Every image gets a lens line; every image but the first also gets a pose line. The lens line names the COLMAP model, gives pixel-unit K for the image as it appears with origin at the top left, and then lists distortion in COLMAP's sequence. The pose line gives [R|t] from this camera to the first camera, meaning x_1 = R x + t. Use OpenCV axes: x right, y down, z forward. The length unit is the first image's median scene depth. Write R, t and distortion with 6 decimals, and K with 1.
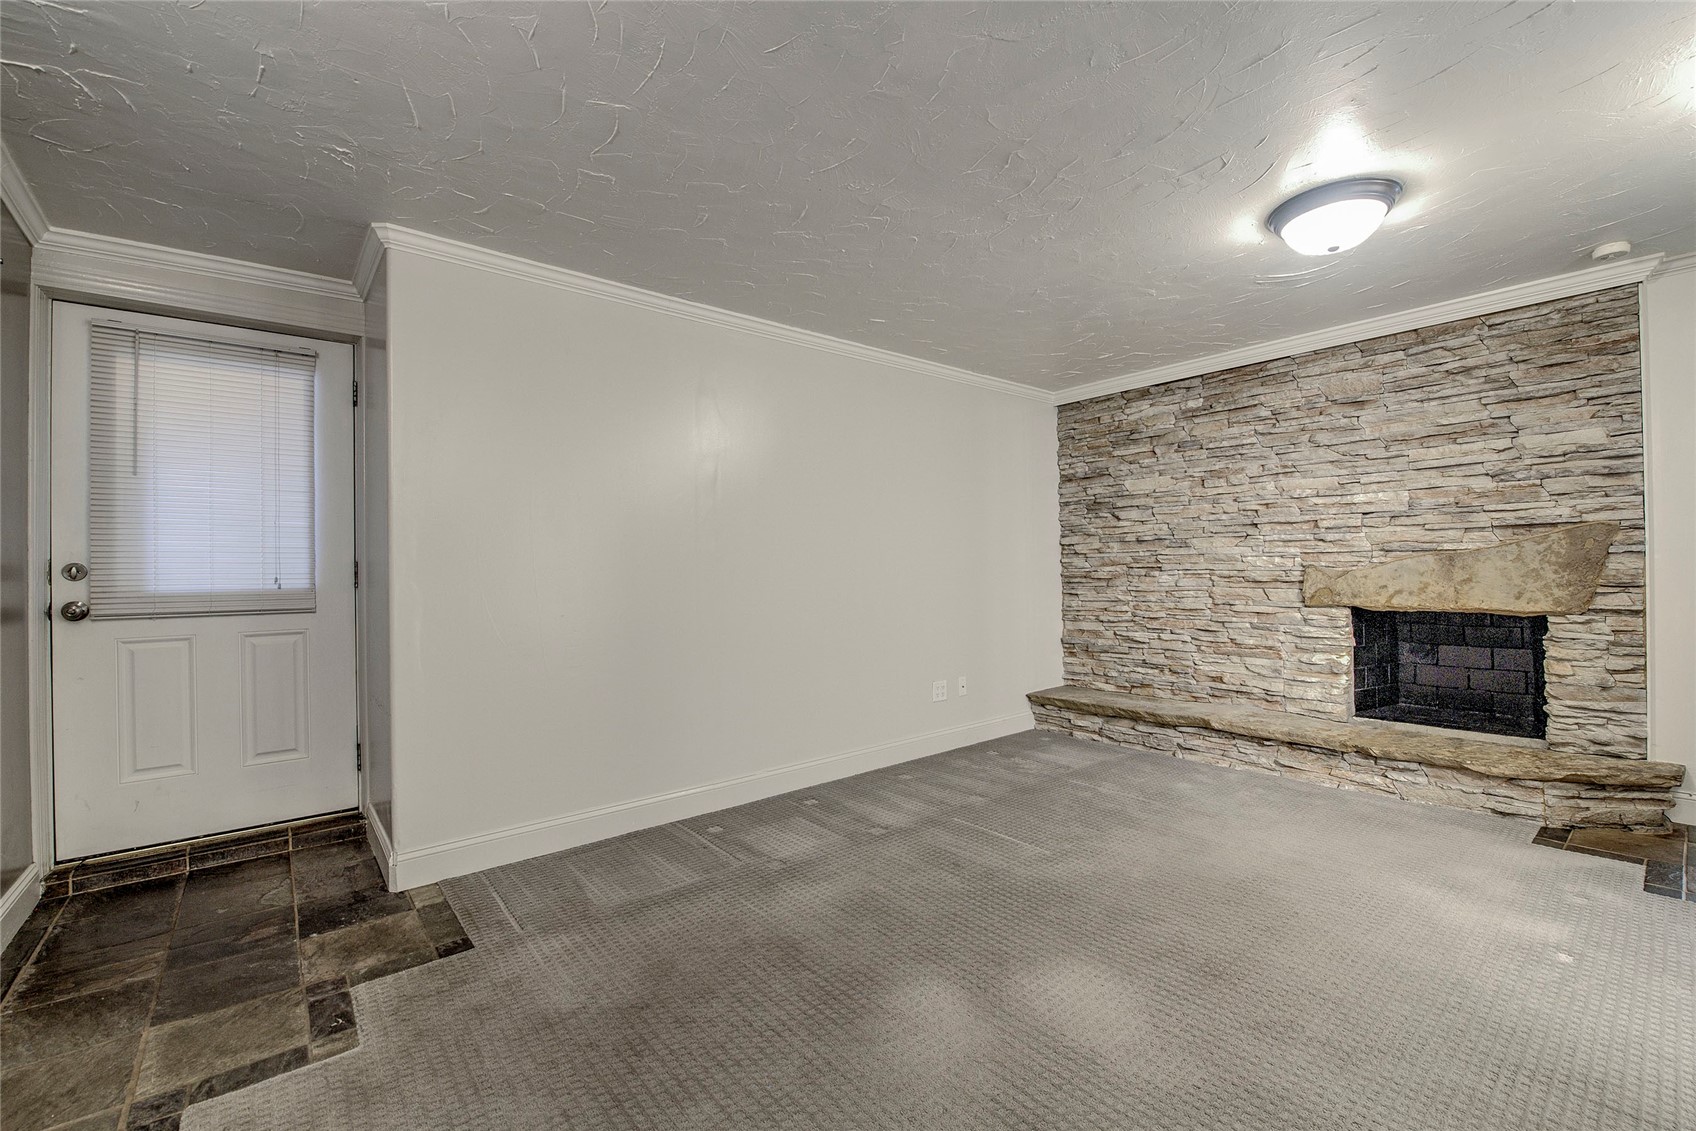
lens RADIAL K [[708.5, 0, 846.9], [0, 708.5, 567.7], [0, 0, 1]] dist [-0.016932, -0.000550]
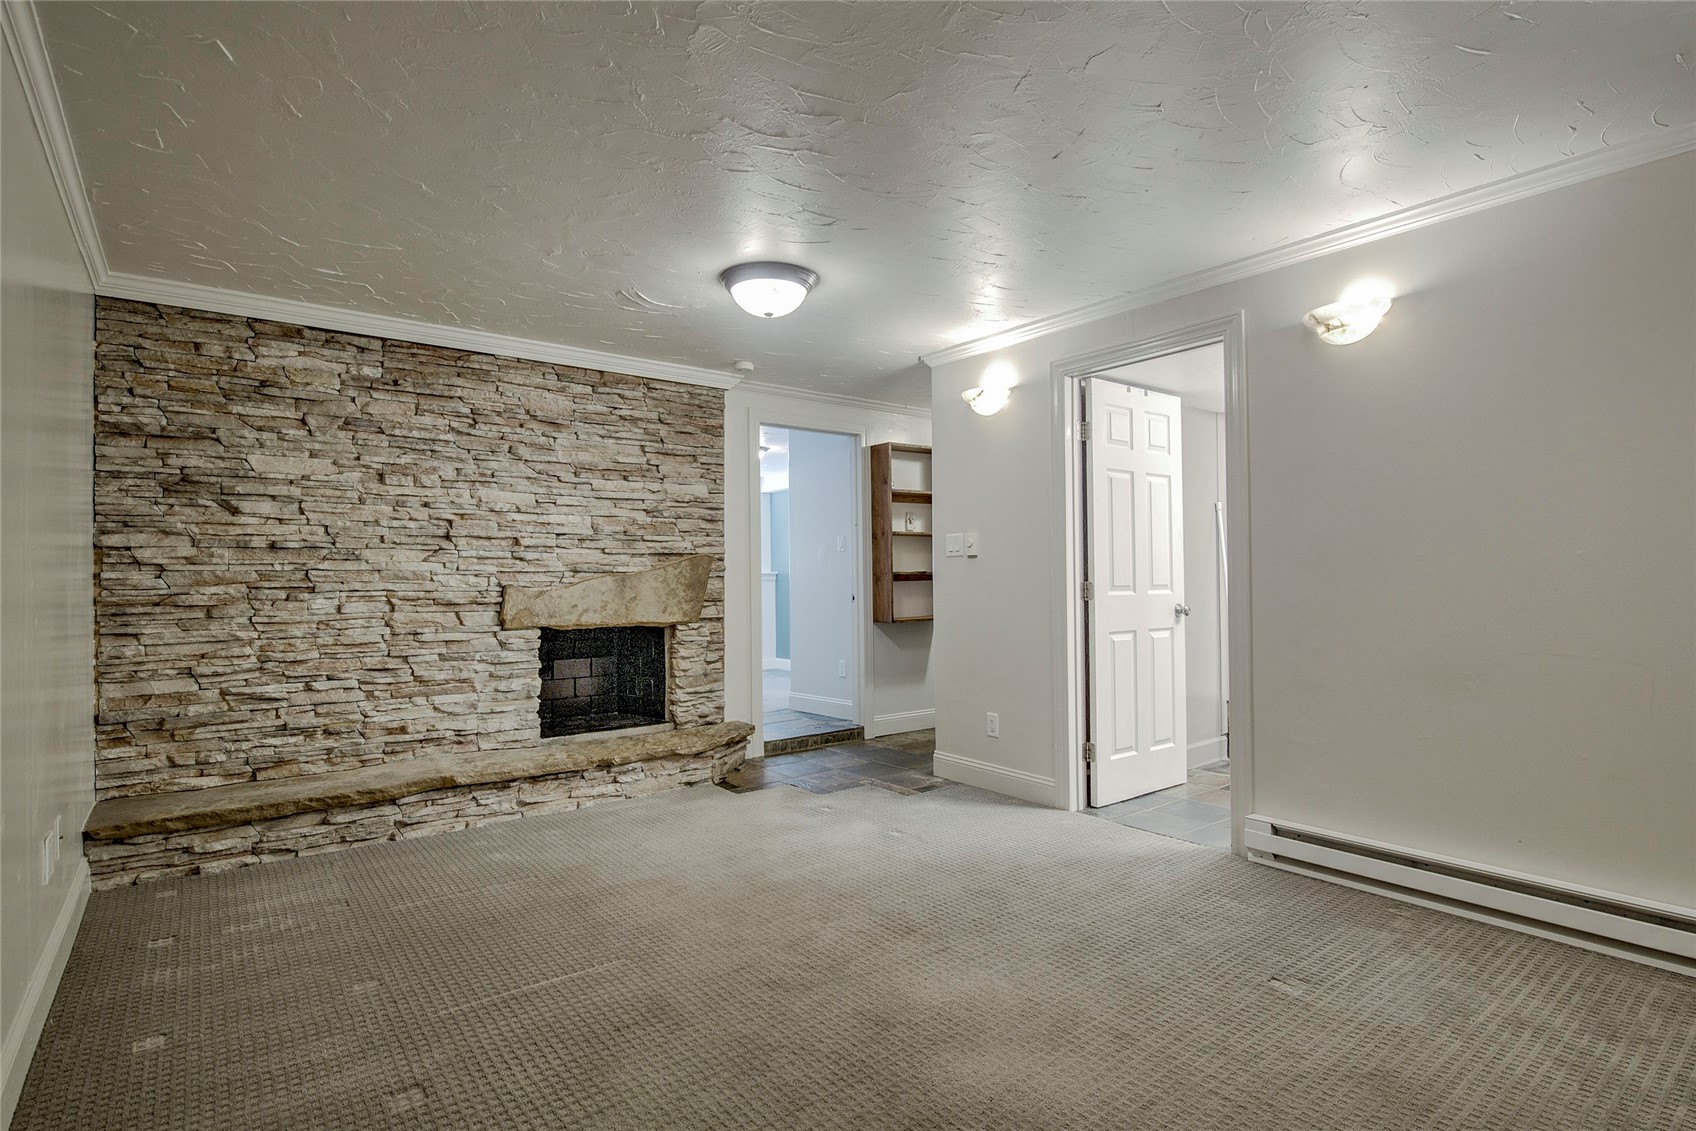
lens RADIAL K [[848.3, 0, 847.7], [0, 848.3, 567.5], [0, 0, 1]] dist [0.000906, -0.000490]
pose [[0.025203, 0.026143, 0.999340, -0.454708], [0.002941, 0.999652, -0.026225, 0.003986], [-0.999678, 0.003600, 0.025118, 0.526047]]
